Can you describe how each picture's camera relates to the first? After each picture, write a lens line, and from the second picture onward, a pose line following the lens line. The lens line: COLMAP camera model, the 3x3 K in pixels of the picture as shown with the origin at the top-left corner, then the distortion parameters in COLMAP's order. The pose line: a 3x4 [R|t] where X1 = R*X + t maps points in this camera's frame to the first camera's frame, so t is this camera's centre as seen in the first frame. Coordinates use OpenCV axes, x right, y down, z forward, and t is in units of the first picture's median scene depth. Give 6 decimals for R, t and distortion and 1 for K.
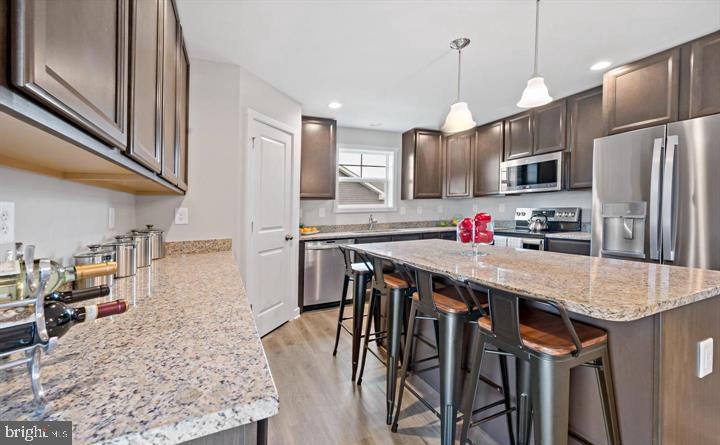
lens RADIAL K [[294.2, 0, 348.1], [0, 294.2, 220.5], [0, 0, 1]] dist [0.024632, 0.000783]
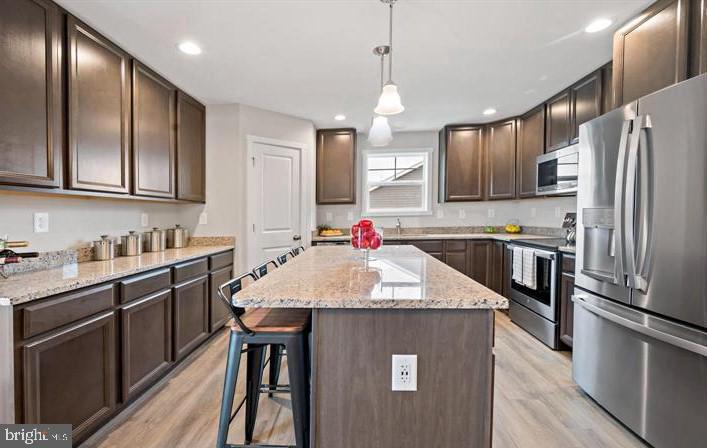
lens RADIAL K [[299.3, 0, 348.9], [0, 299.3, 229.7], [0, 0, 1]] dist [0.022798, 0.000175]
pose [[0.891570, 0.026919, -0.452083, 0.439021], [-0.016234, 0.999490, 0.027500, -0.008790], [0.452592, -0.017179, 0.891552, 0.023626]]
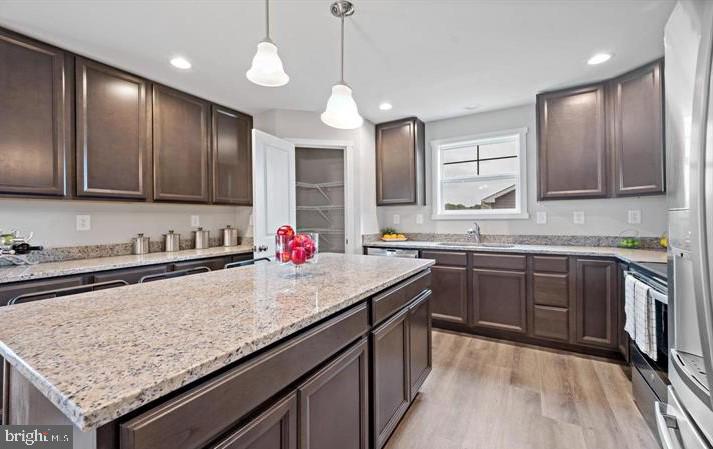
lens RADIAL K [[301.8, 0, 355.0], [0, 301.8, 217.9], [0, 0, 1]] dist [0.022798, 0.000175]
pose [[0.586989, 0.015191, -0.809453, 0.609711], [-0.030720, 0.999522, -0.003519, -0.022816], [0.809012, 0.026932, 0.587174, 0.308566]]
